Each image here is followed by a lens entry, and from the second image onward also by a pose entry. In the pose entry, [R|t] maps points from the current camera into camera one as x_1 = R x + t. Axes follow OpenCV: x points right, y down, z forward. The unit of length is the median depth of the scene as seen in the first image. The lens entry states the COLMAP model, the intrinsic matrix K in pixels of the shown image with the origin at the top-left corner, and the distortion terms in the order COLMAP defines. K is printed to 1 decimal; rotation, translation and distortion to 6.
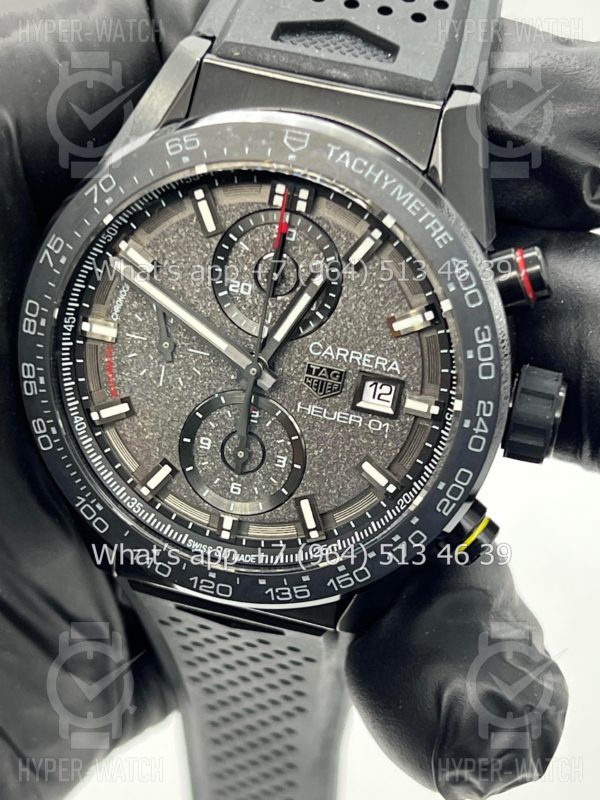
lens RADIAL K [[1850.3, 0, 306.0], [0, 1850.3, 415.9], [0, 0, 1]] dist [0.239102, 0.000000]
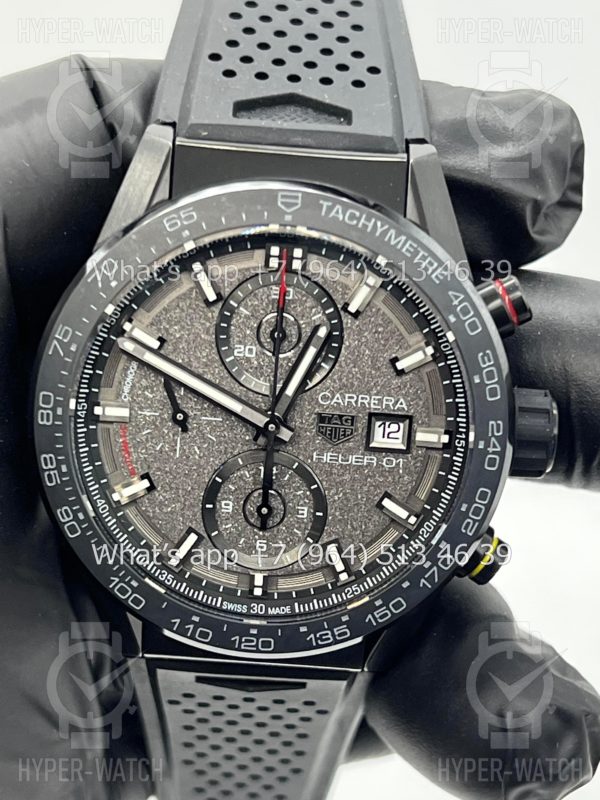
lens RADIAL K [[1850.3, 0, 303.4], [0, 1850.3, 465.5], [0, 0, 1]] dist [0.239102, 0.000000]
pose [[0.971806, -0.145850, 0.185258, -0.205800], [0.156629, 0.986638, -0.044865, 0.046425], [-0.176239, 0.072617, 0.981665, -0.026726]]
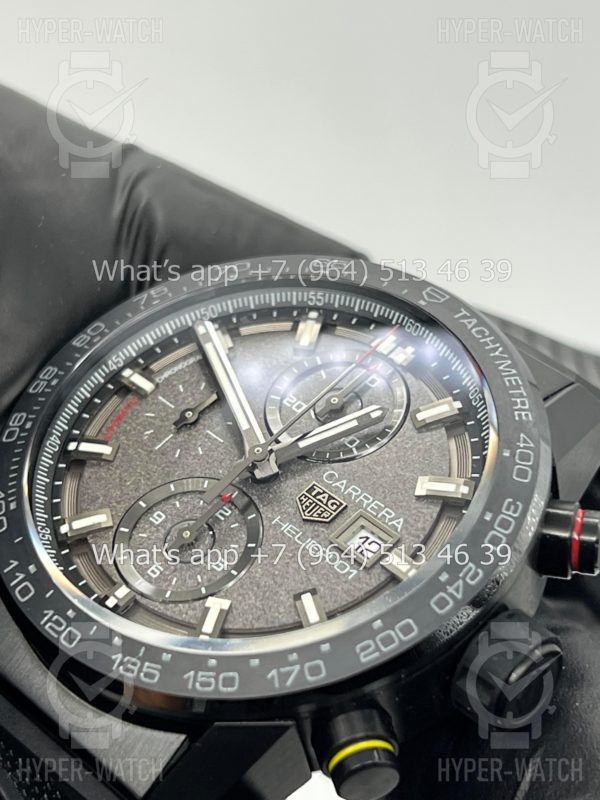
lens RADIAL K [[1850.3, 0, 286.3], [0, 1850.3, 411.3], [0, 0, 1]] dist [0.239102, 0.000000]
pose [[0.836262, 0.453352, -0.308445, 0.243865], [-0.532247, 0.535889, -0.655390, 0.532185], [-0.131830, 0.712246, 0.689439, 0.371827]]
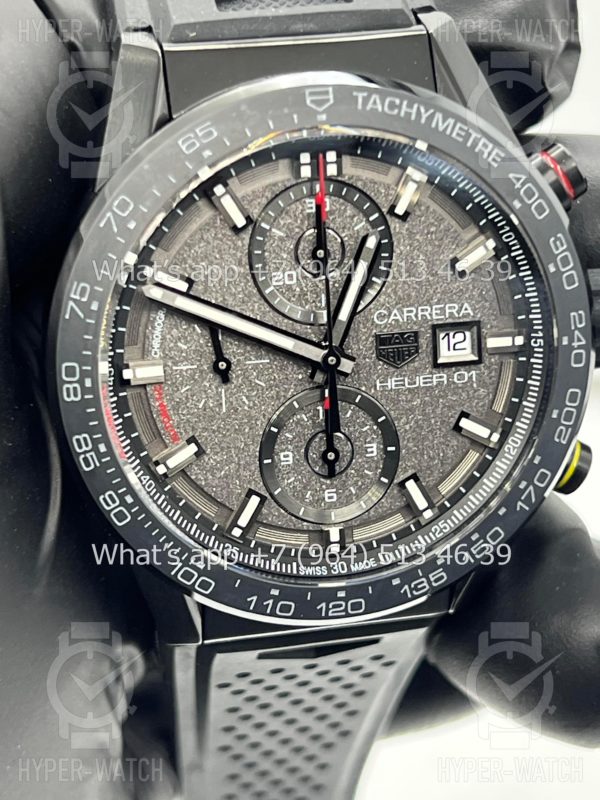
lens RADIAL K [[1850.3, 0, 296.3], [0, 1850.3, 388.8], [0, 0, 1]] dist [0.239102, 0.000000]
pose [[0.894942, -0.306797, 0.323968, -0.338073], [0.319832, 0.947376, 0.013648, -0.028456], [-0.311106, 0.091401, 0.945970, 0.149081]]
